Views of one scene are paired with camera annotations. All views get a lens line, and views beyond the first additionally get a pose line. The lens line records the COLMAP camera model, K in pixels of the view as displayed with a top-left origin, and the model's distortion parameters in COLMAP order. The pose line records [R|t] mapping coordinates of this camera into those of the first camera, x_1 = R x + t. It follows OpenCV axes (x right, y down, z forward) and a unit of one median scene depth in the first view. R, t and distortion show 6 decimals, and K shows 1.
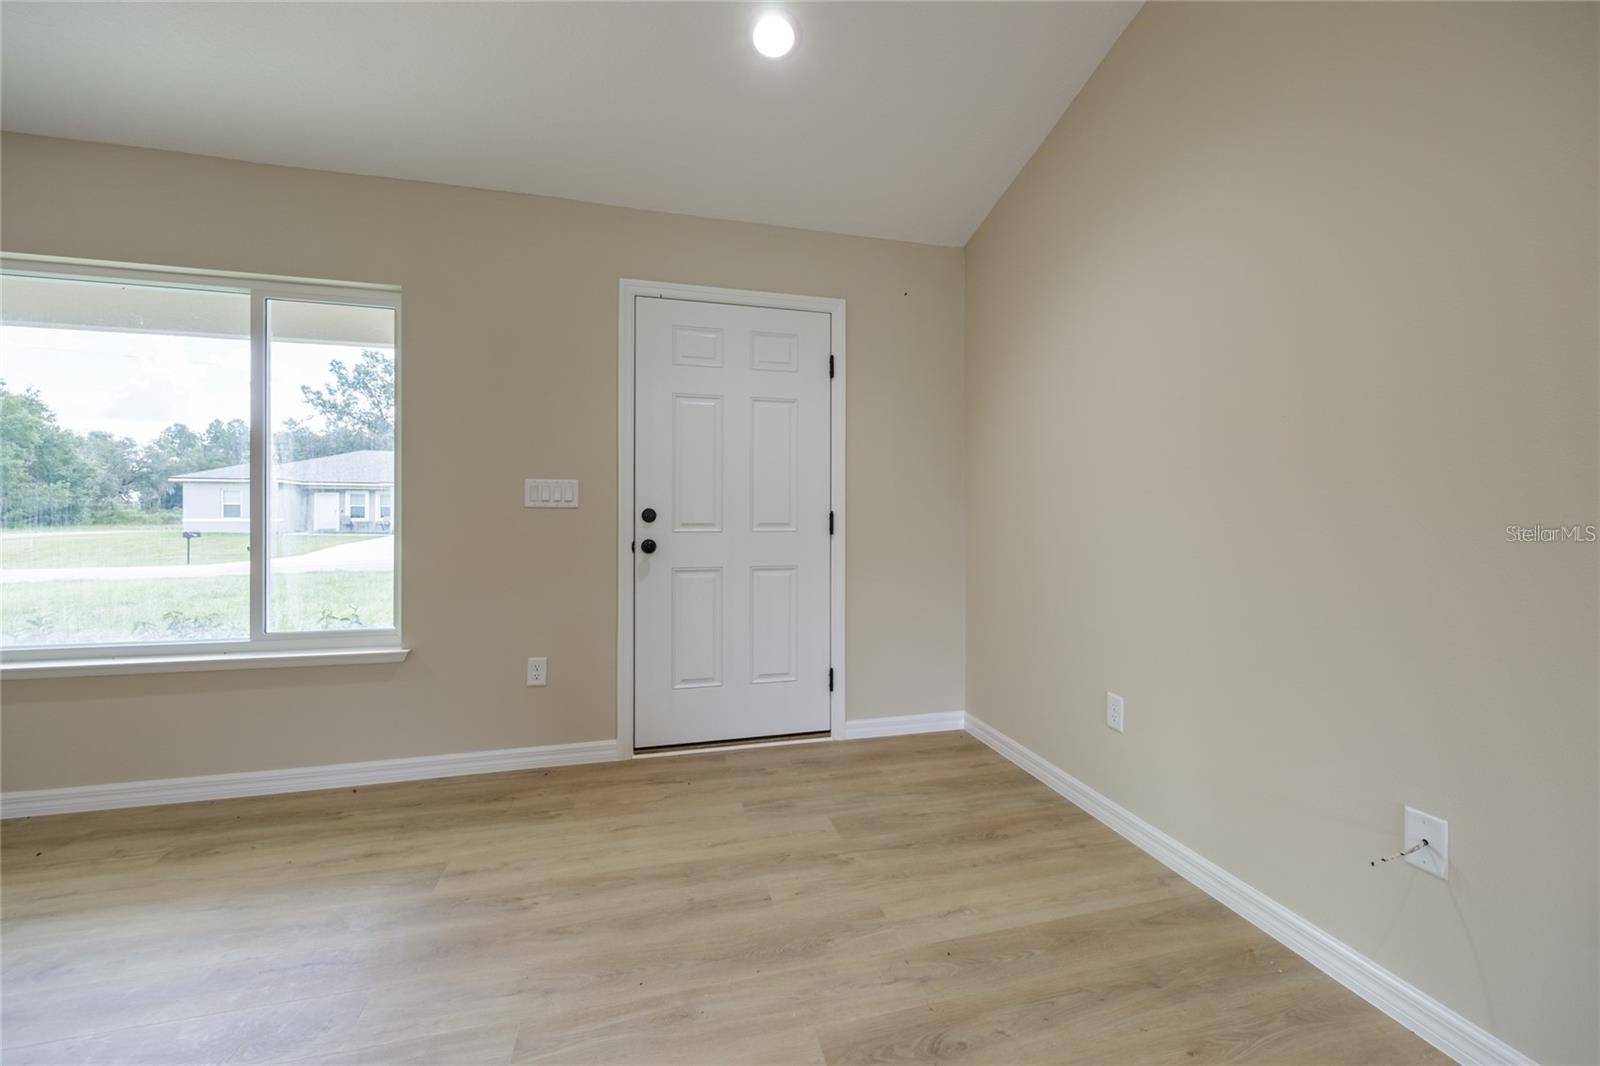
lens RADIAL K [[632.7, 0, 817.8], [0, 632.7, 518.8], [0, 0, 1]] dist [0.000734, 0.000008]
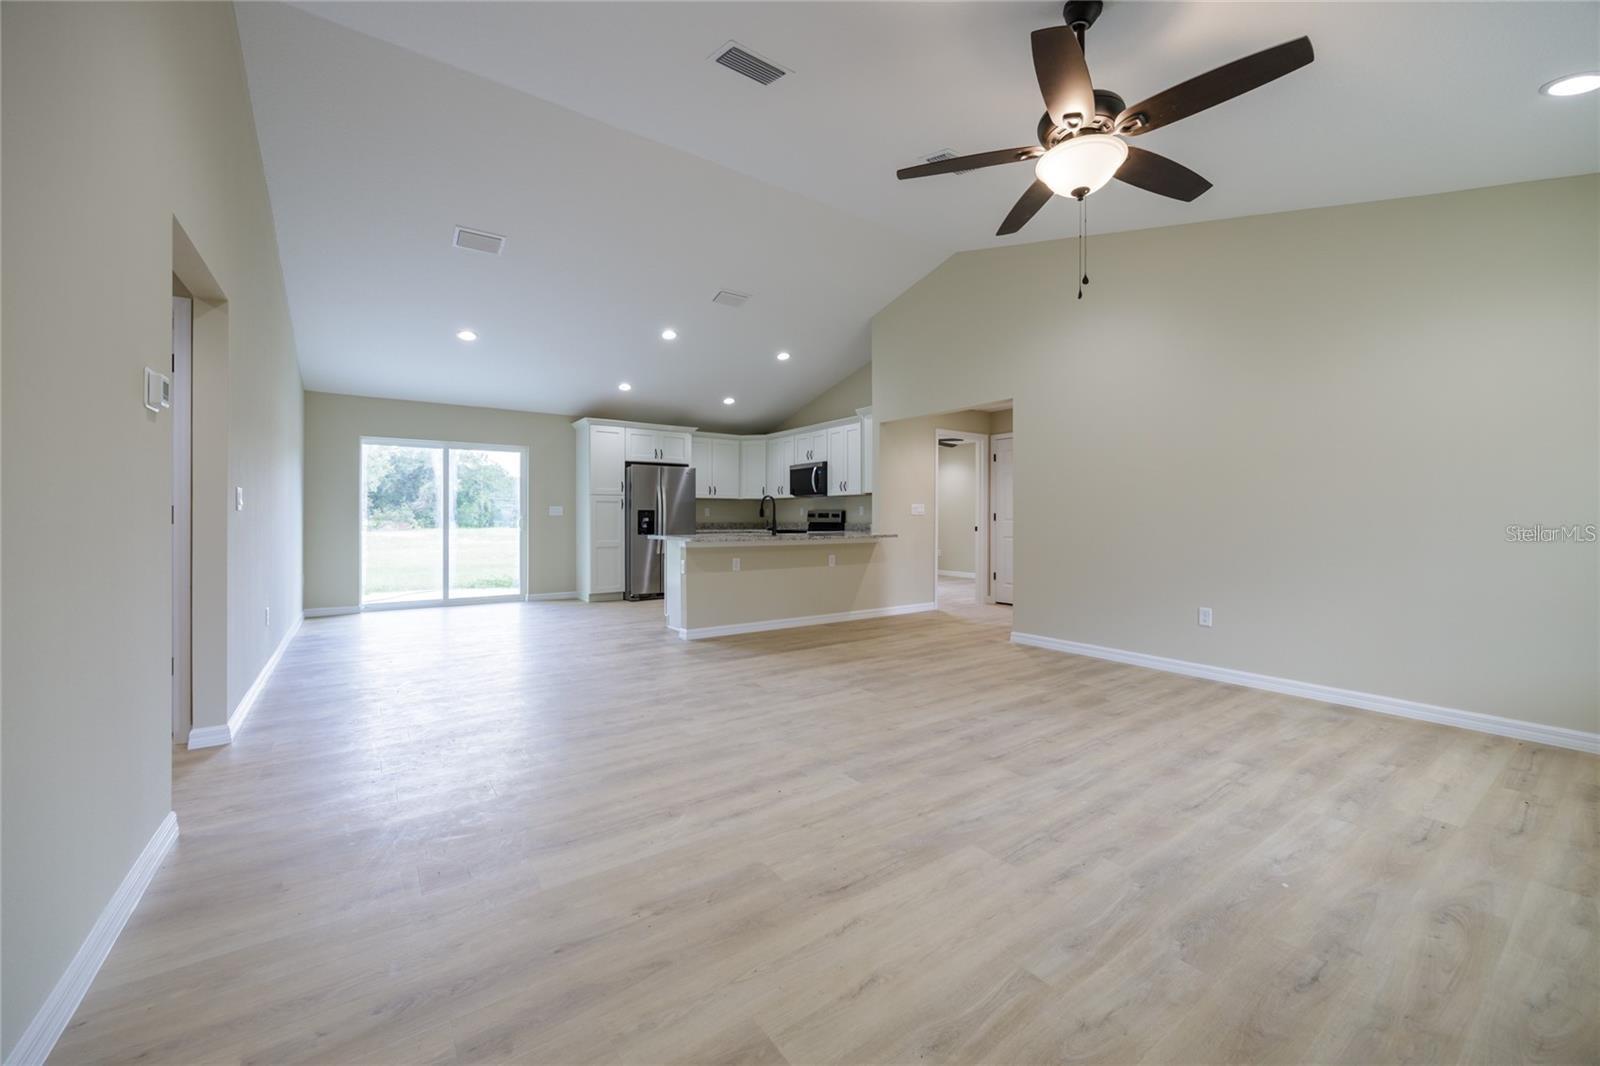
lens RADIAL K [[619.0, 0, 795.6], [0, 619.0, 520.5], [0, 0, 1]] dist [-0.005235, -0.000052]
pose [[-0.937606, -0.002007, -0.347695, 0.150441], [-0.004990, 0.999958, 0.007684, -0.001209], [0.347665, 0.008940, -0.937576, 0.881119]]
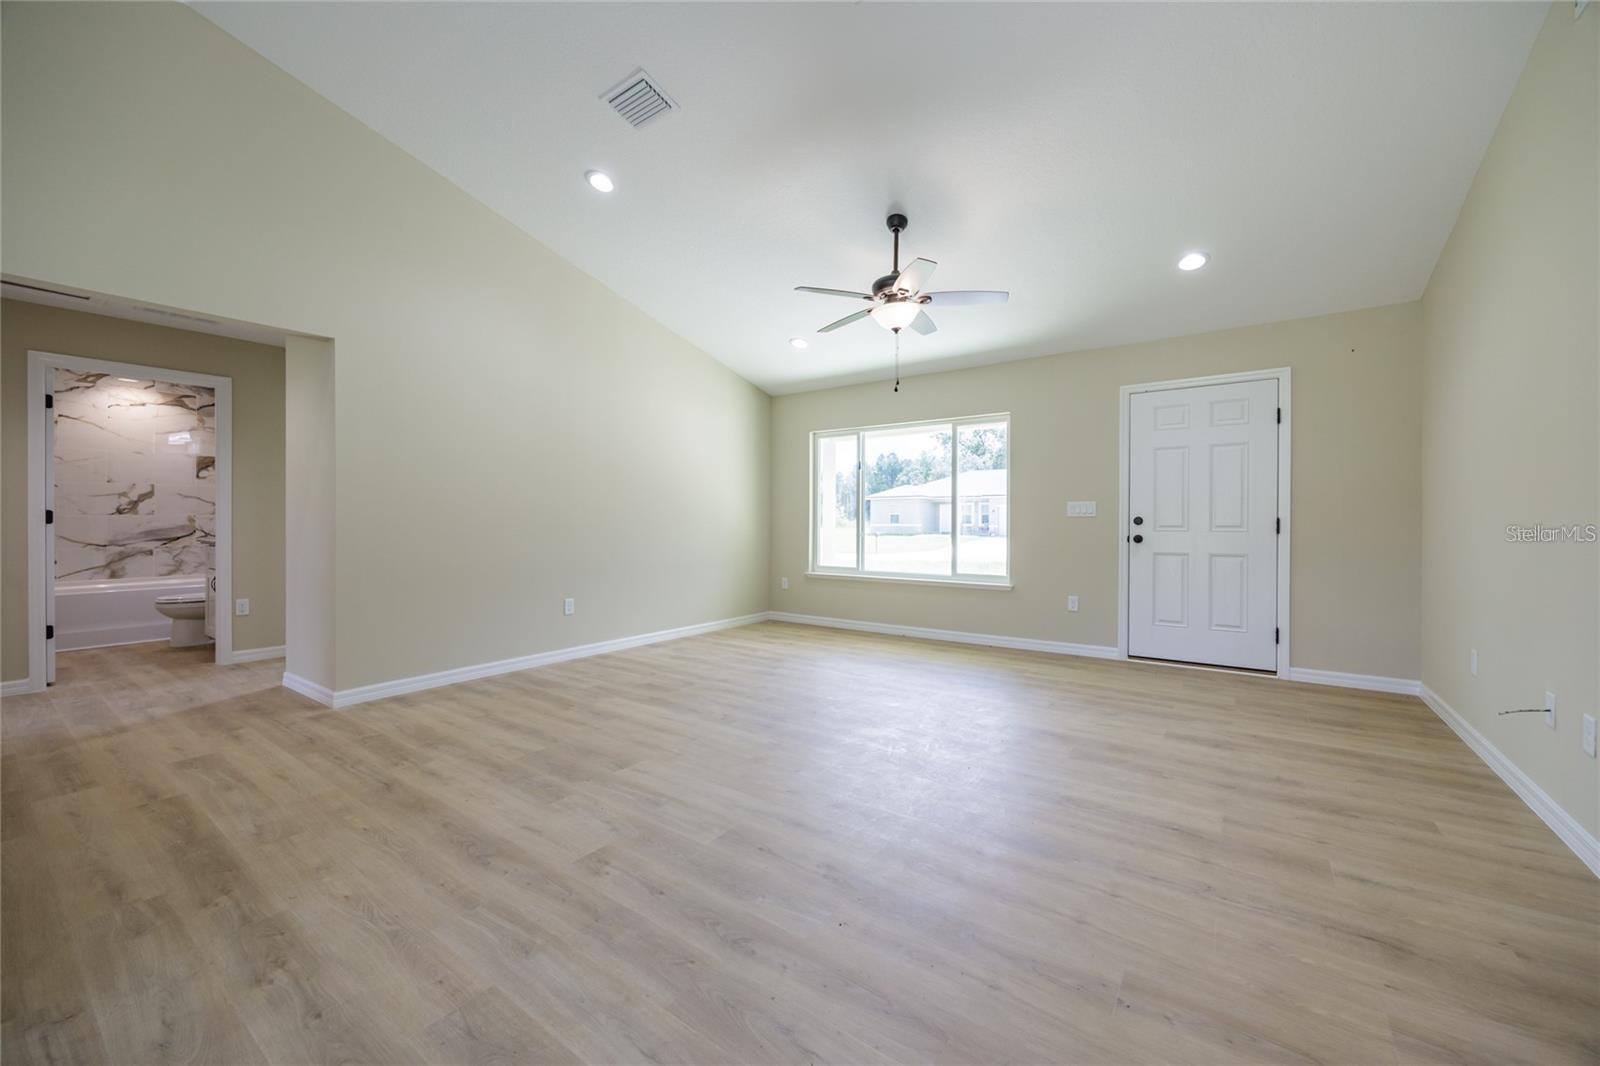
lens RADIAL K [[619.0, 0, 809.0], [0, 619.0, 524.4], [0, 0, 1]] dist [-0.005235, -0.000052]
pose [[0.643021, 0.002553, -0.765844, 0.449259], [-0.003527, 0.999994, 0.000373, 0.006950], [0.765840, 0.002461, 0.643026, -0.769226]]
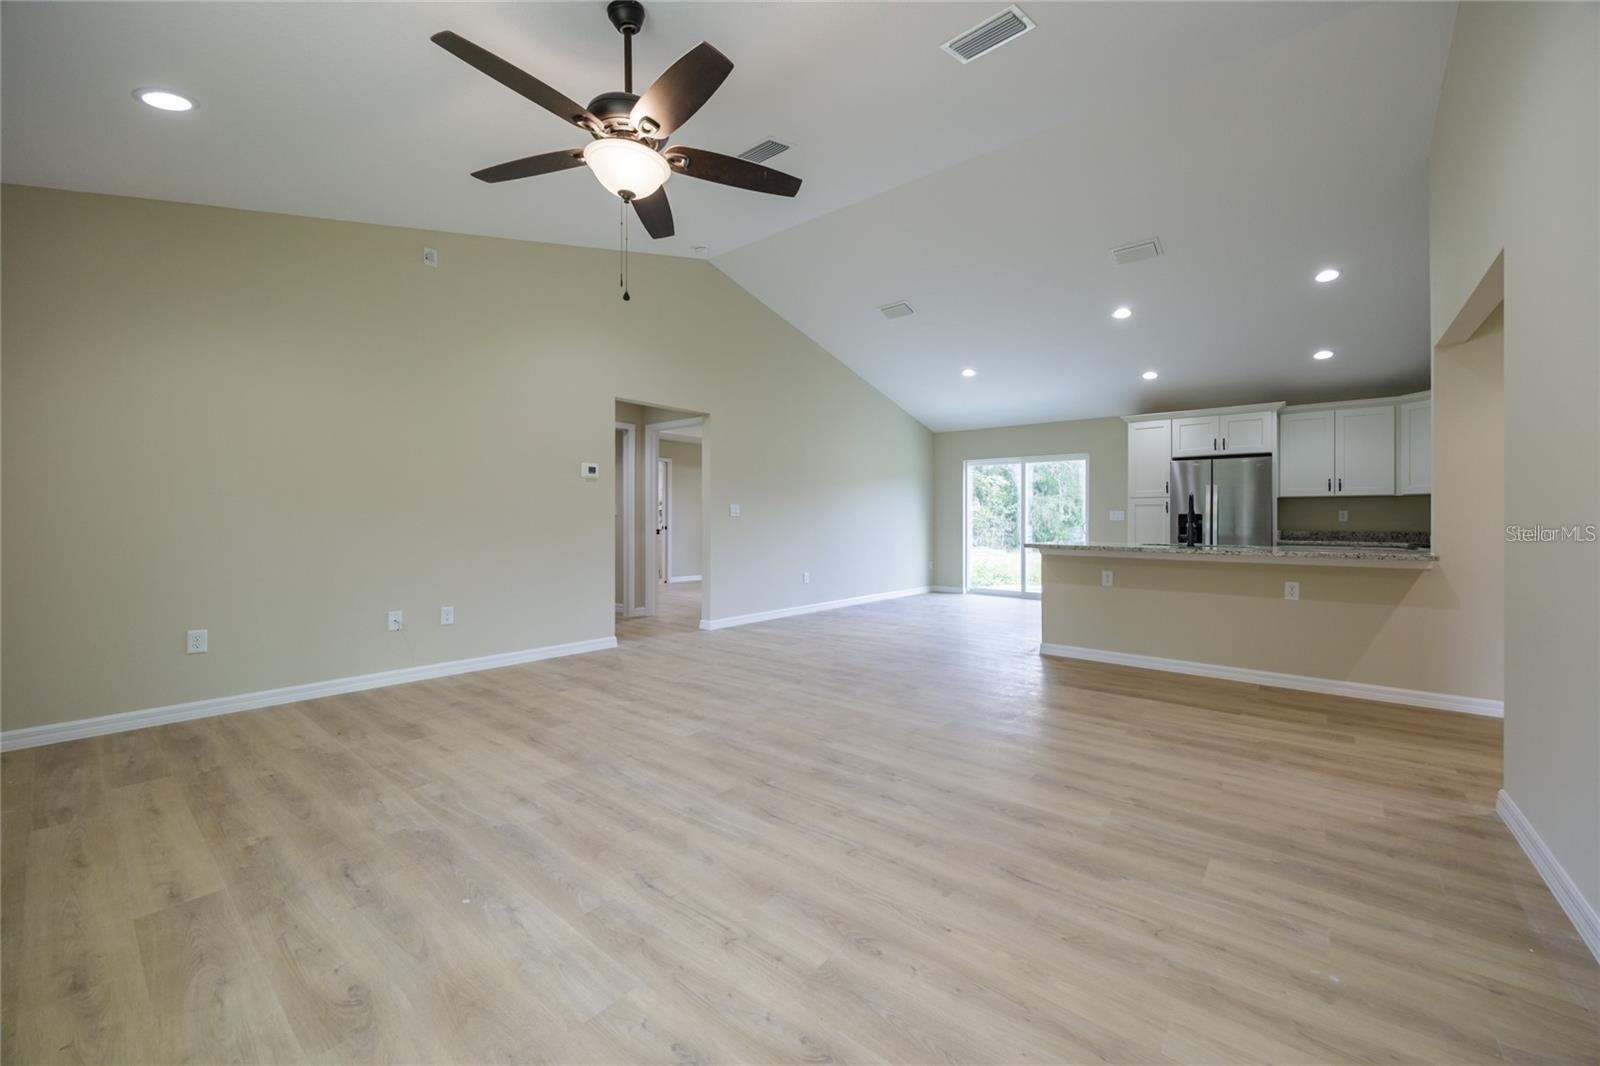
lens RADIAL K [[619.0, 0, 815.2], [0, 619.0, 511.7], [0, 0, 1]] dist [-0.005235, -0.000052]
pose [[-0.593256, 0.004429, 0.805002, -1.278892], [-0.005375, 0.999941, -0.009463, -0.001739], [-0.804996, -0.009941, -0.593197, 0.542017]]
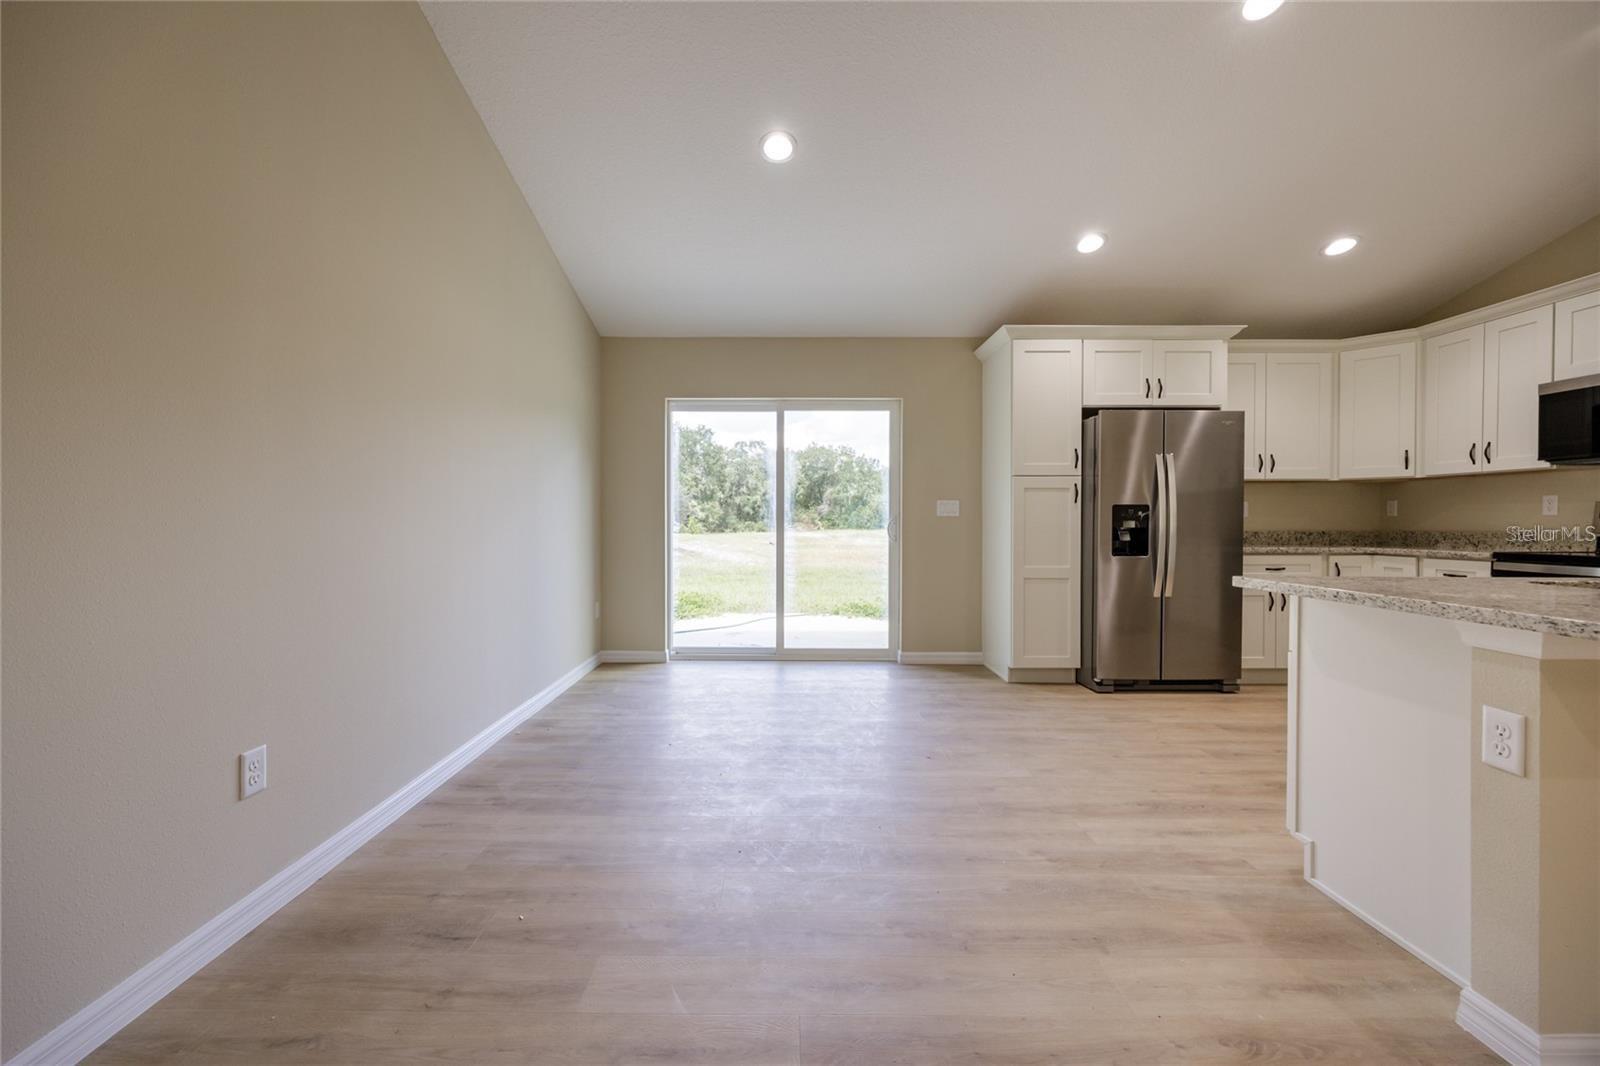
lens RADIAL K [[619.0, 0, 777.7], [0, 619.0, 523.2], [0, 0, 1]] dist [-0.005235, -0.000052]
pose [[-0.963711, -0.006337, 0.266871, 0.191569], [-0.003417, 0.999929, 0.011406, 0.004566], [-0.266925, 0.010080, -0.963665, -0.534614]]
